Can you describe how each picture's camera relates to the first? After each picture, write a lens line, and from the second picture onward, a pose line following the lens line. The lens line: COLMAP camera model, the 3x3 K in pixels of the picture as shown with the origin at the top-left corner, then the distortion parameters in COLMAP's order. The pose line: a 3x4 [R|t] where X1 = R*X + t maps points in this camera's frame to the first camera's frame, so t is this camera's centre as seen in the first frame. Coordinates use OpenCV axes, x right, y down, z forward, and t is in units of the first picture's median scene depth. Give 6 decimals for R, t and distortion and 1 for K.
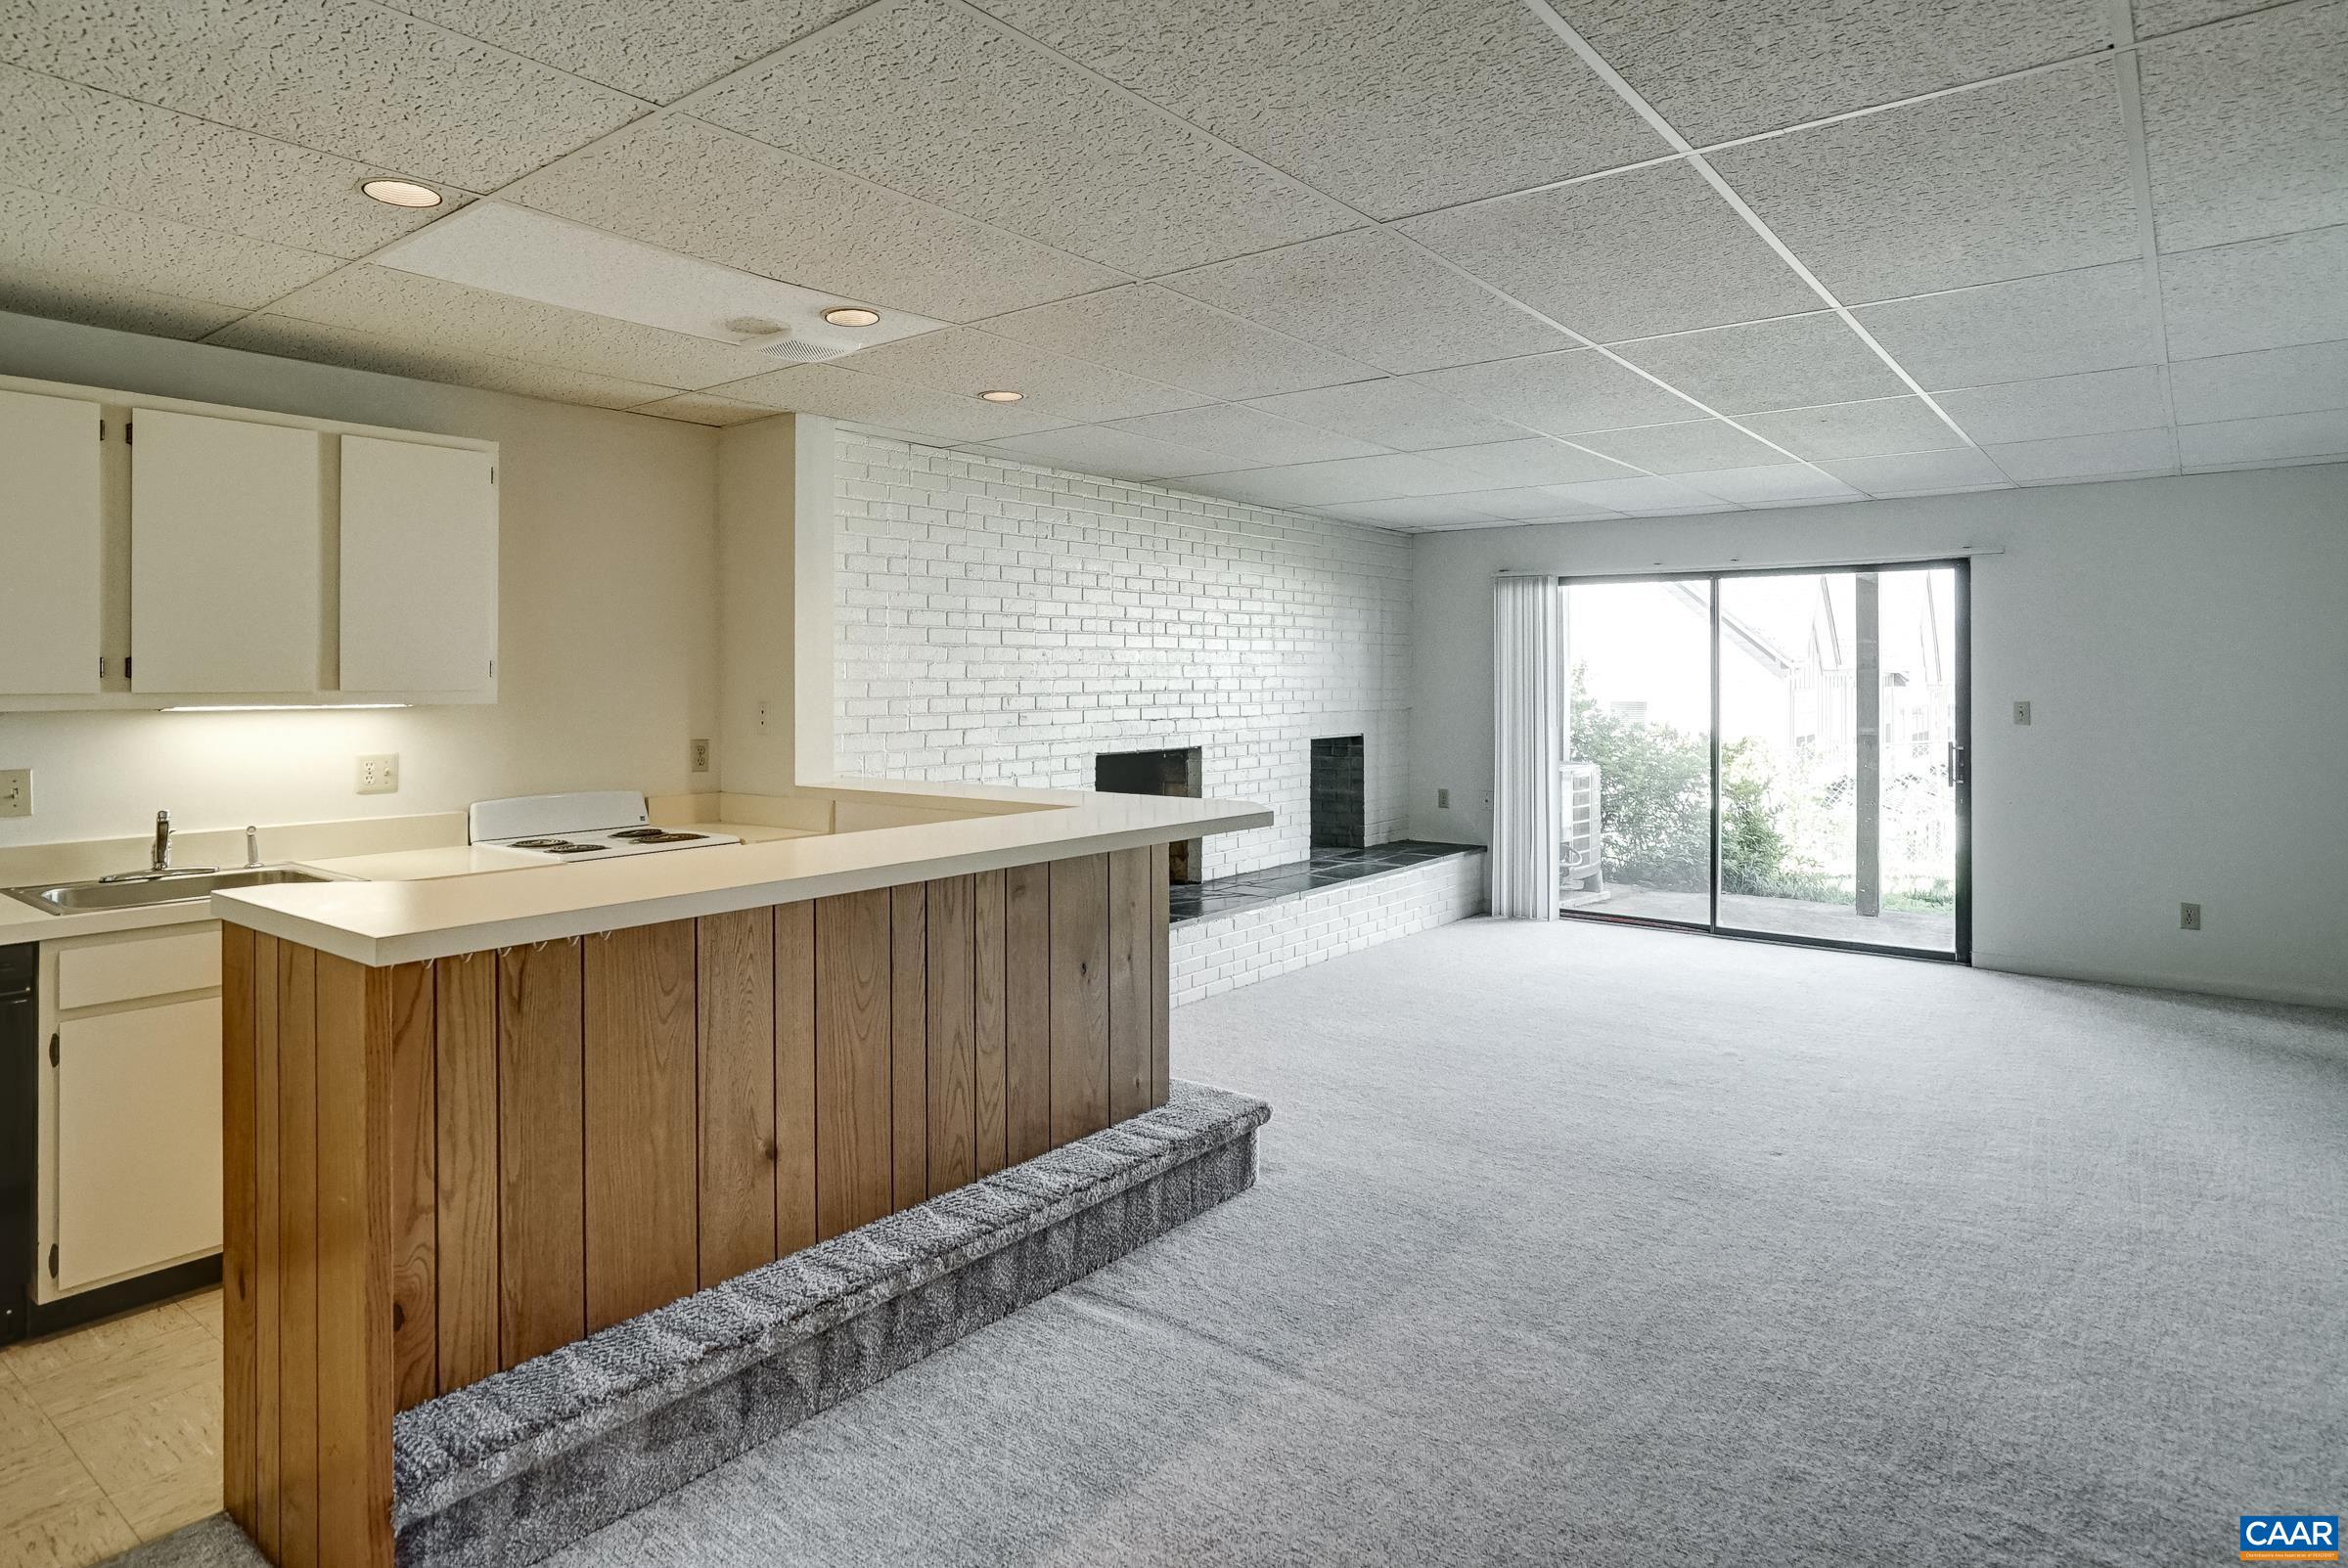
lens RADIAL K [[1363.4, 0, 1159.4], [0, 1363.4, 684.3], [0, 0, 1]] dist [-0.037478, 0.027362]
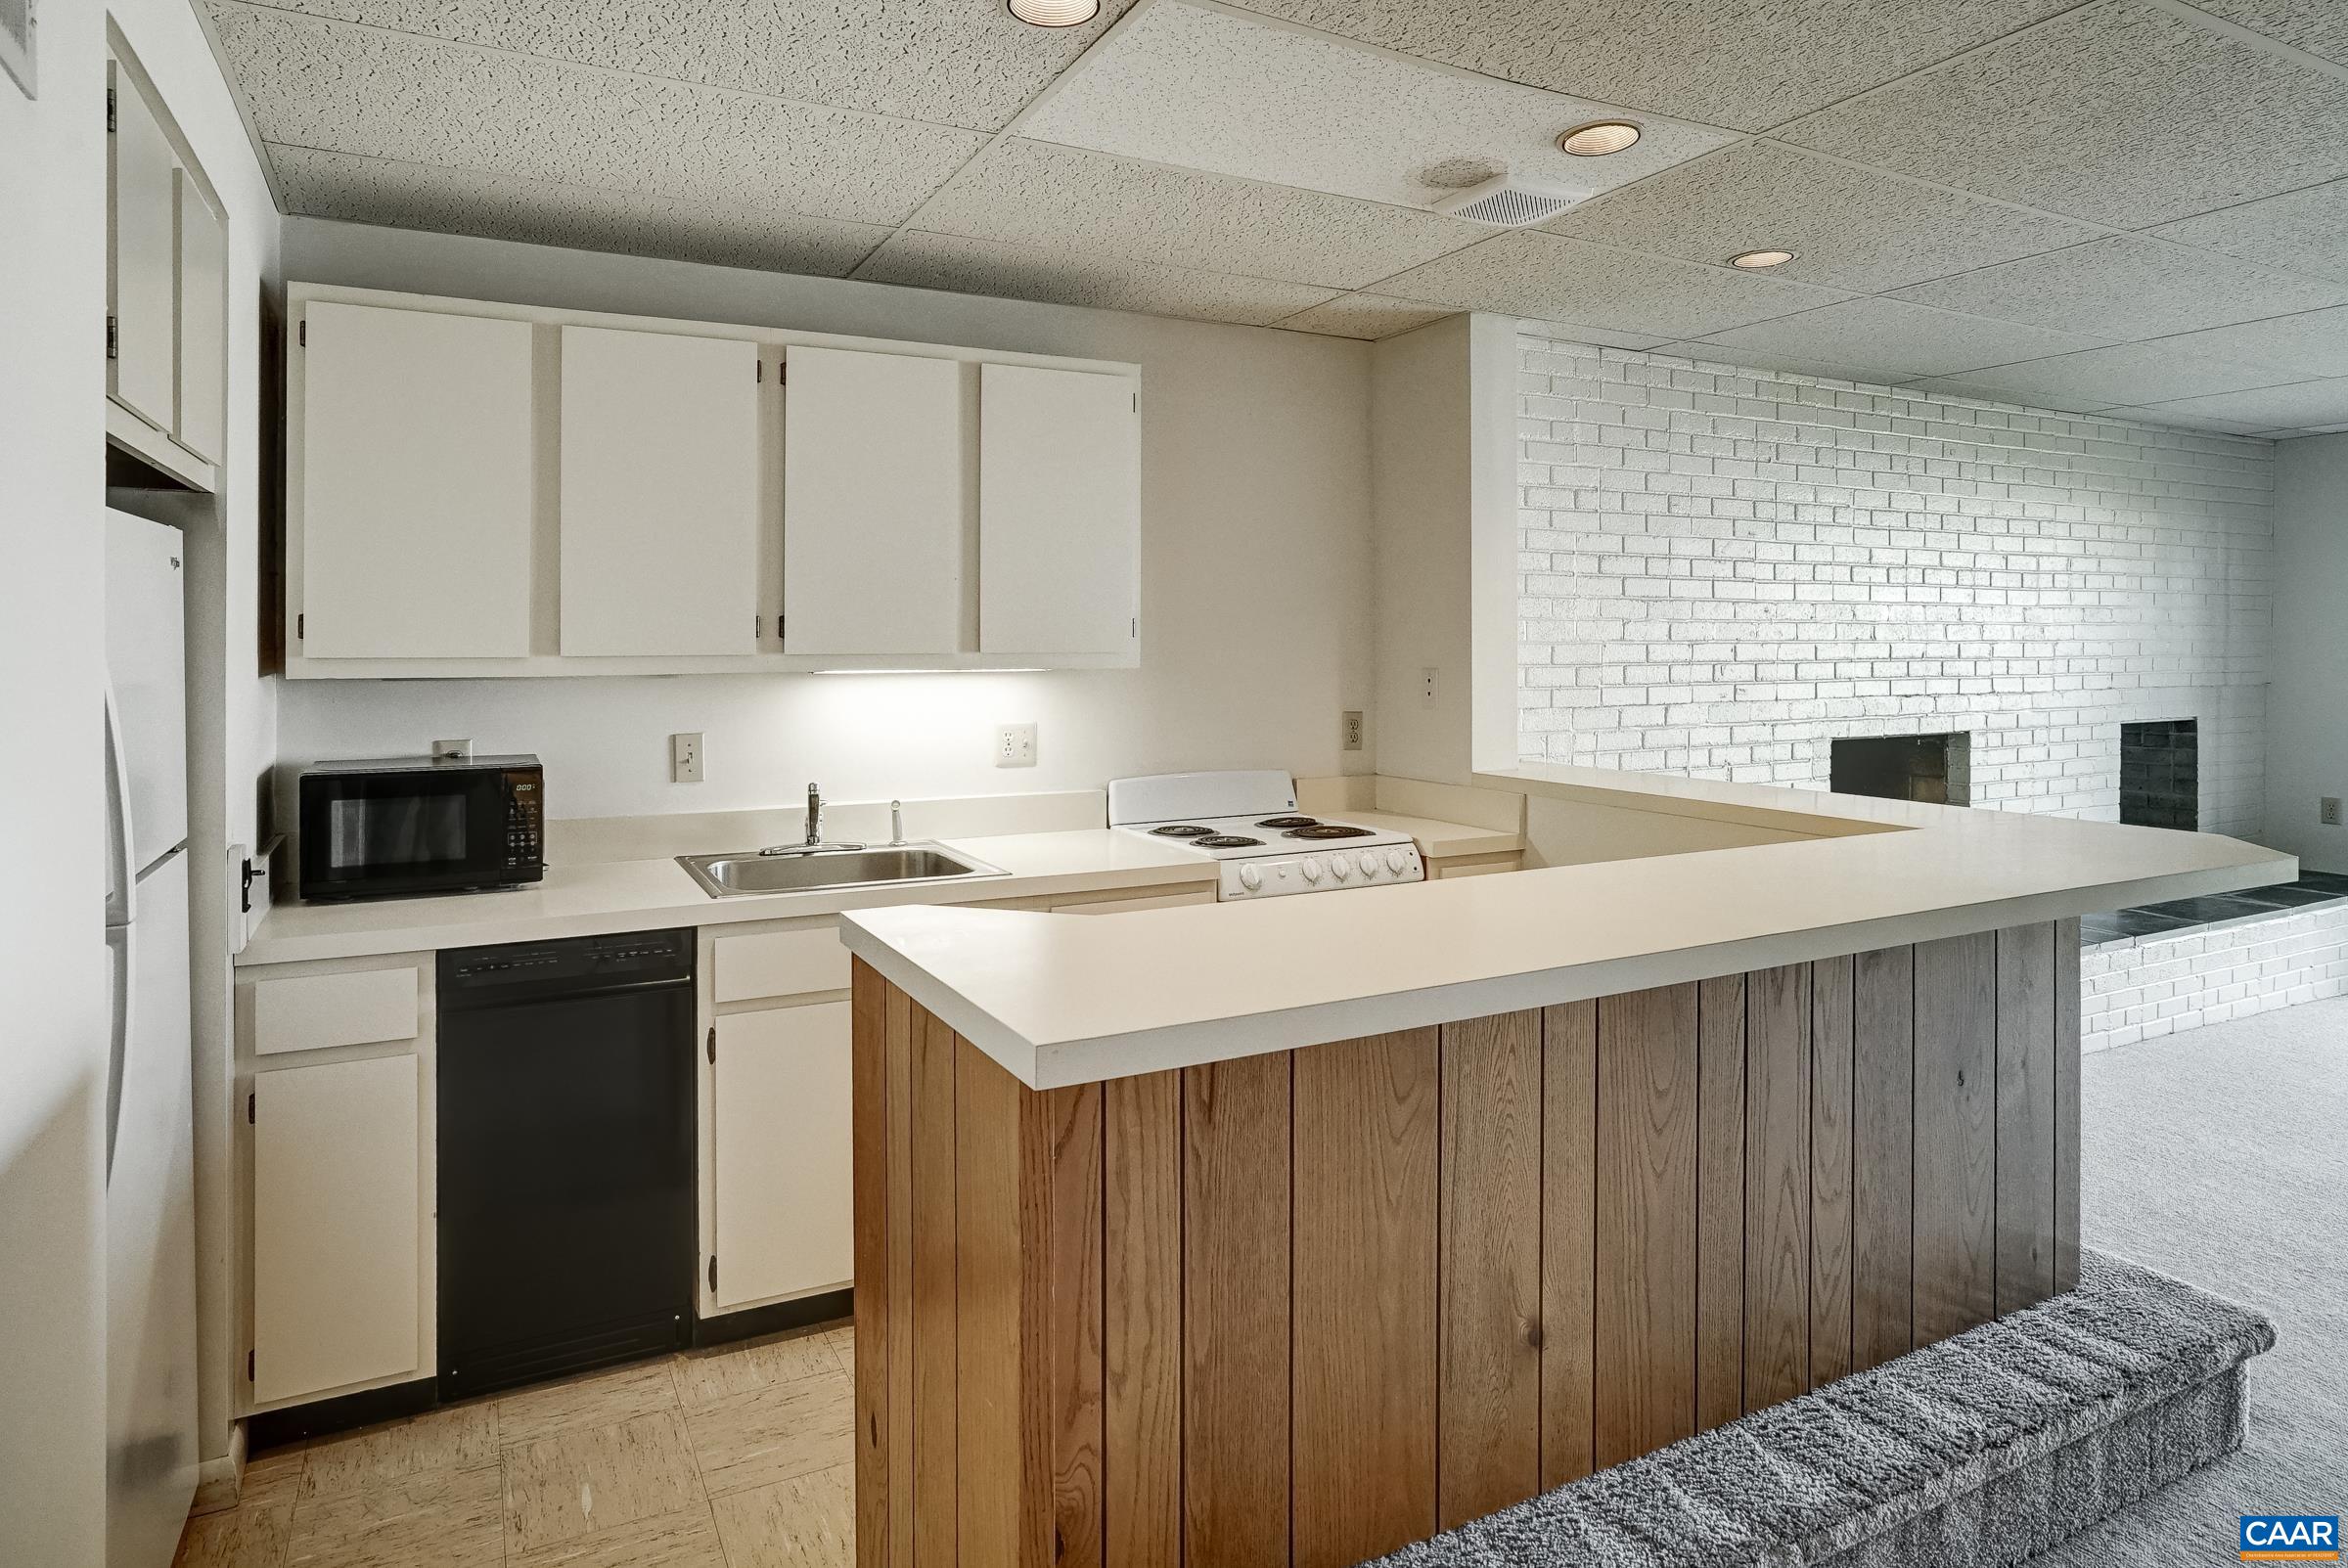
lens RADIAL K [[1348.5, 0, 1162.9], [0, 1348.5, 690.9], [0, 0, 1]] dist [-0.042249, 0.029640]
pose [[0.917500, 0.016834, -0.397380, -0.156907], [-0.003750, 0.999426, 0.033680, -0.000512], [0.397719, -0.029411, 0.917036, 0.254378]]
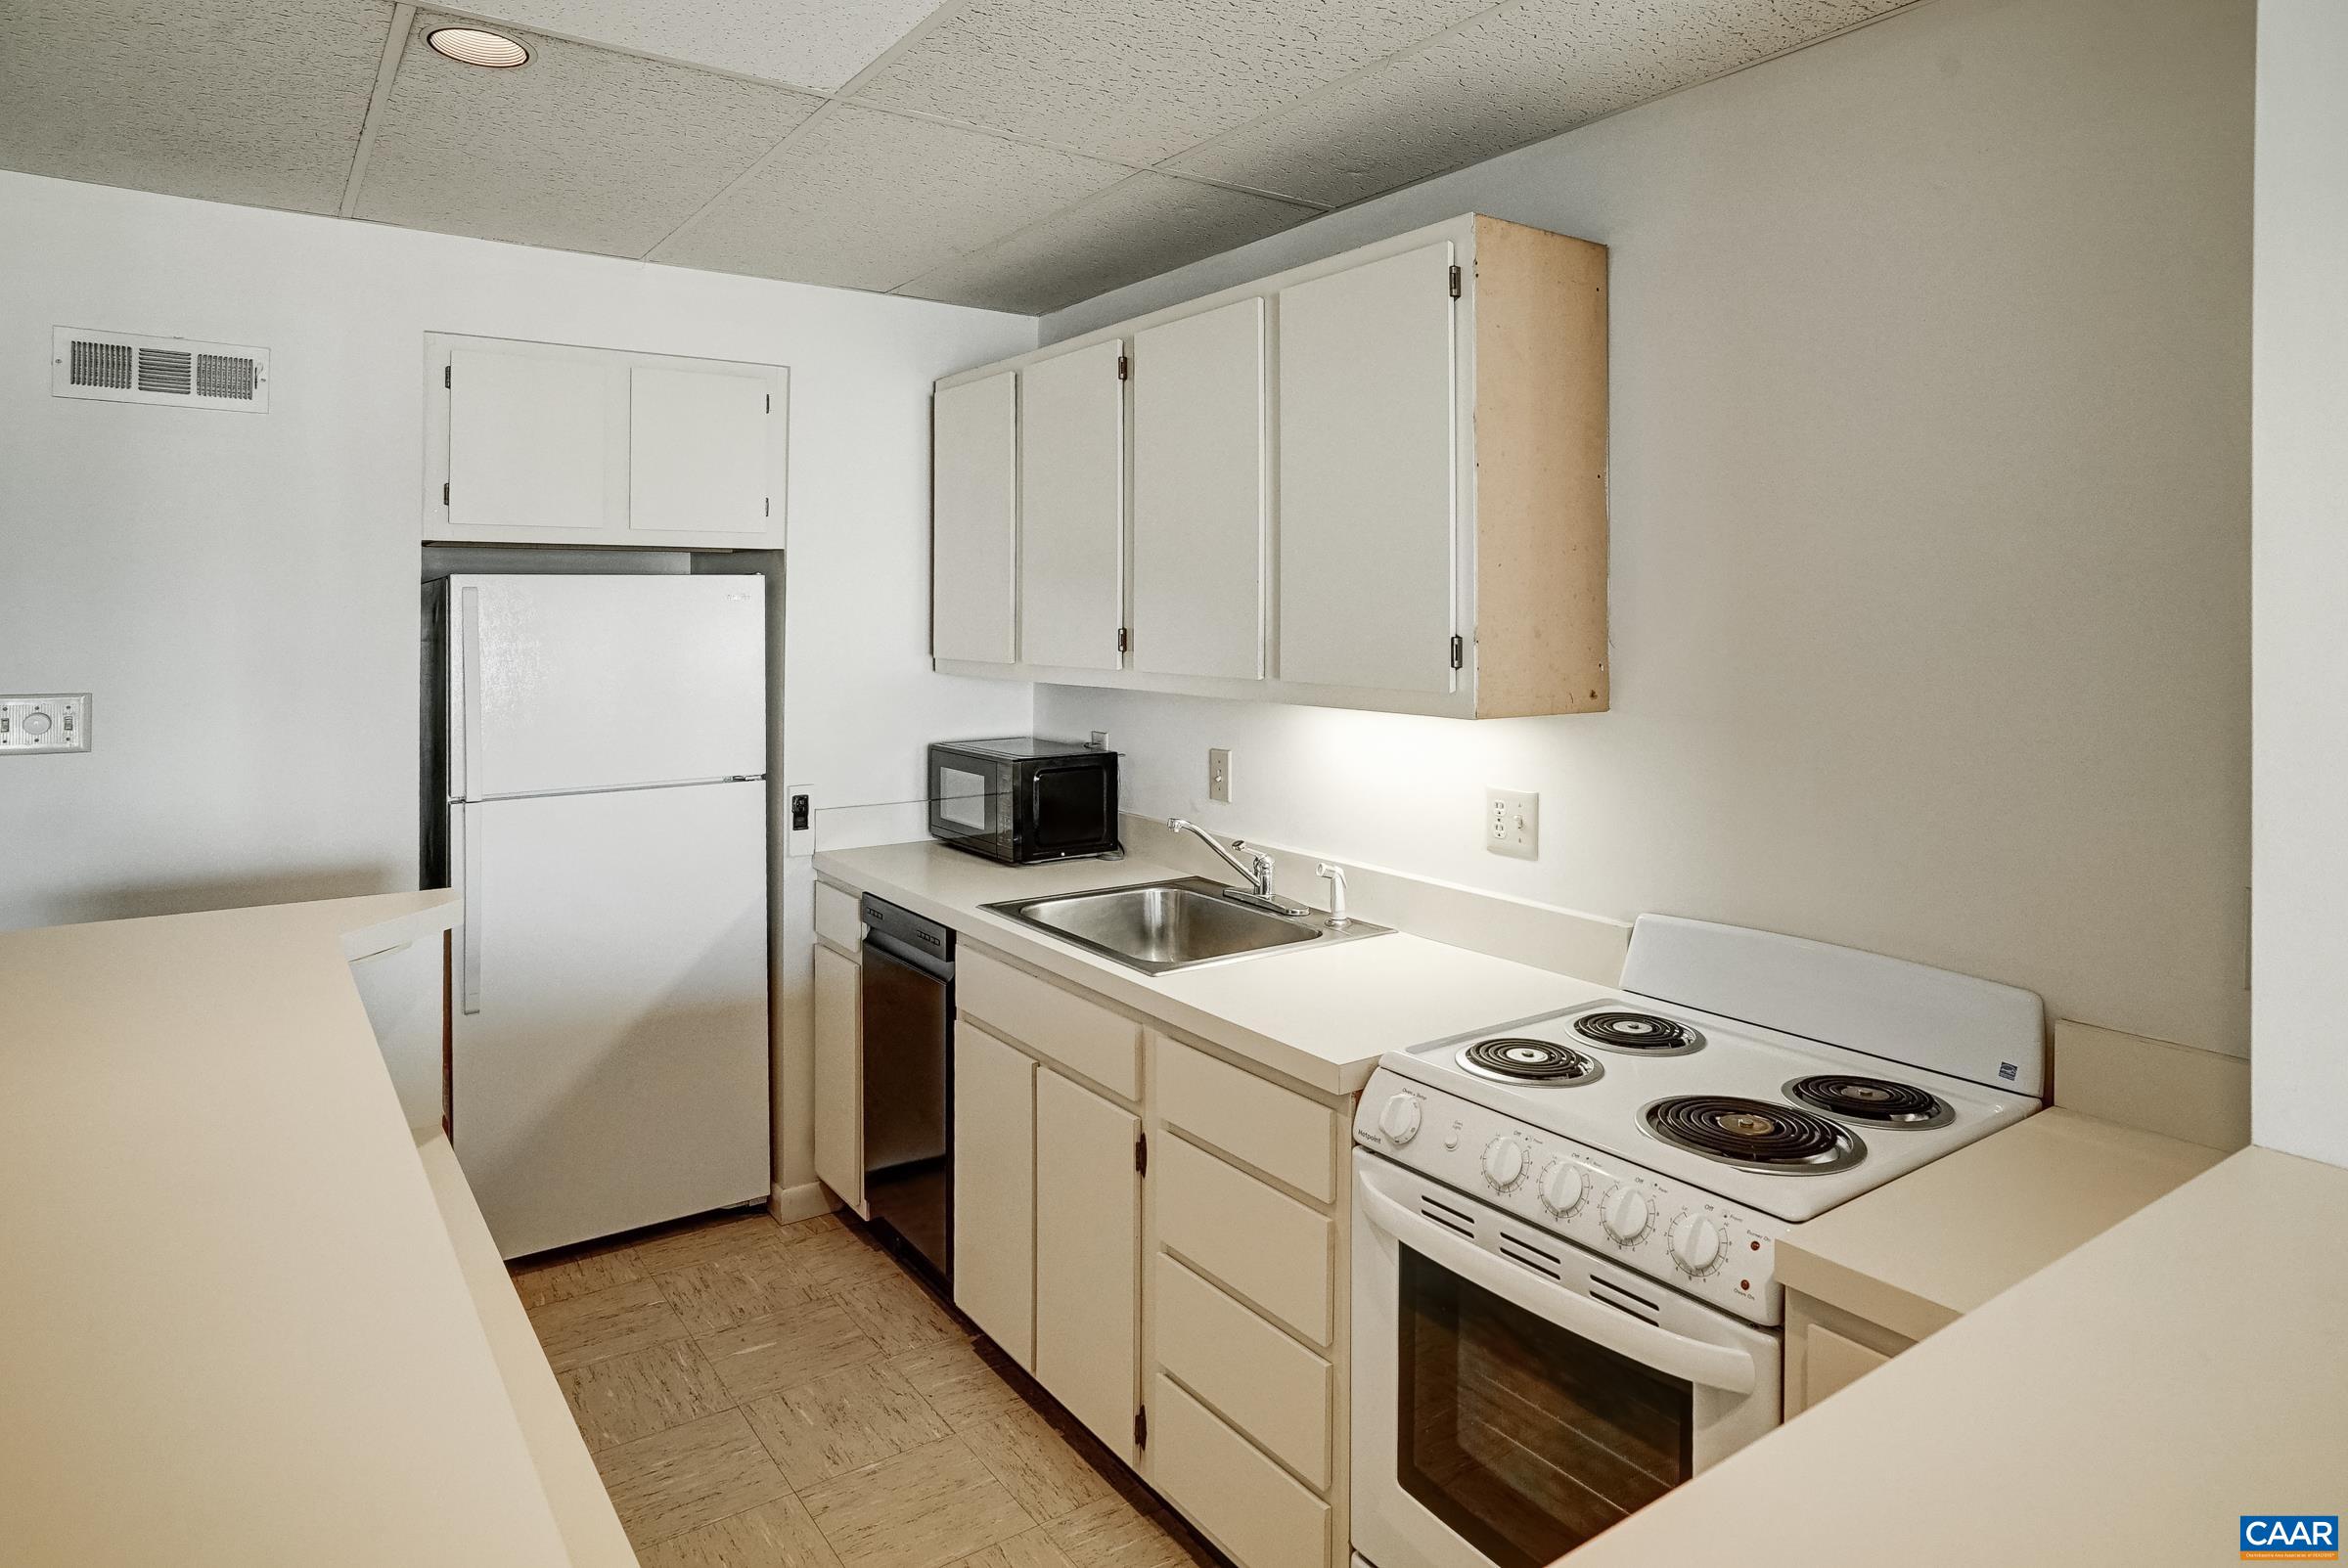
lens RADIAL K [[1374.5, 0, 1172.0], [0, 1374.5, 616.8], [0, 0, 1]] dist [-0.045262, -0.000179]
pose [[-0.281461, 0.005240, -0.959558, 0.043589], [-0.006775, 0.999949, 0.007447, -0.032127], [0.959549, 0.008597, -0.281411, 1.204335]]
